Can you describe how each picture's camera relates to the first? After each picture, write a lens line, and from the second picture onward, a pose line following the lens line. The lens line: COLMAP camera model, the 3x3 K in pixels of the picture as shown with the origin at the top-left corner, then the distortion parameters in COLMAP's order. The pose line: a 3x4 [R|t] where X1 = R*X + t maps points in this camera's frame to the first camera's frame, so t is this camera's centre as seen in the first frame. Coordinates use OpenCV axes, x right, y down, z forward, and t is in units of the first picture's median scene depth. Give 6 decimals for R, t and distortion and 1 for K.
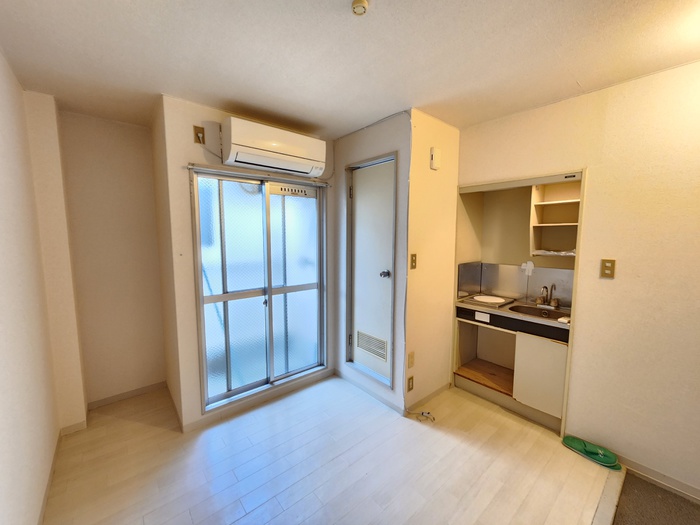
lens RADIAL K [[286.3, 0, 350.0], [0, 286.3, 262.5], [0, 0, 1]] dist [0.002387, -0.000160]
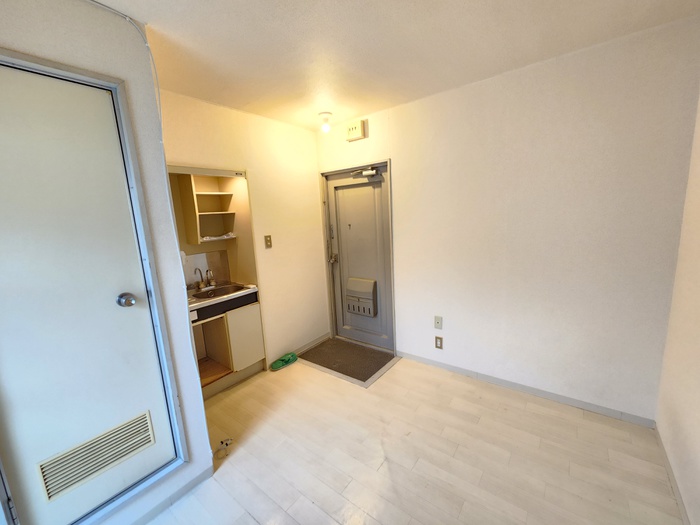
lens RADIAL K [[286.3, 0, 350.0], [0, 286.3, 262.5], [0, 0, 1]] dist [0.002387, -0.000160]
pose [[-0.213059, -0.155706, 0.964552, -0.508724], [0.153557, 0.969614, 0.190442, -0.071690], [-0.964897, 0.188689, -0.182676, 0.690773]]
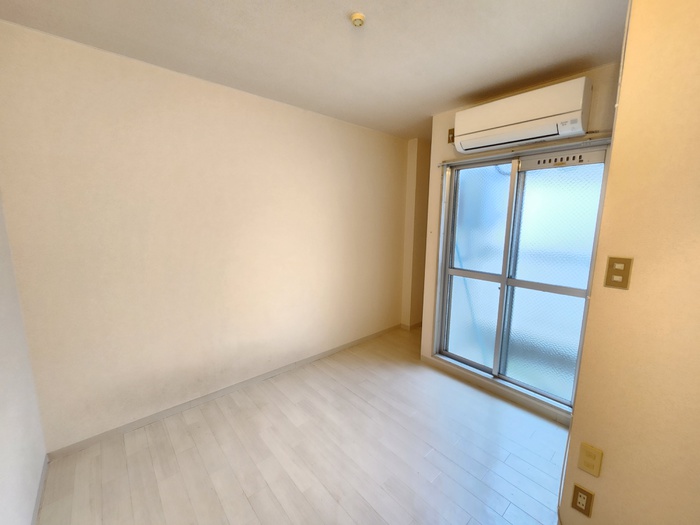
lens RADIAL K [[286.3, 0, 350.0], [0, 286.3, 262.5], [0, 0, 1]] dist [0.002387, -0.000160]
pose [[0.015294, 0.152993, -0.988109, 0.663084], [-0.109273, 0.982561, 0.150443, -0.042374], [0.993894, 0.105673, 0.031745, 0.511493]]
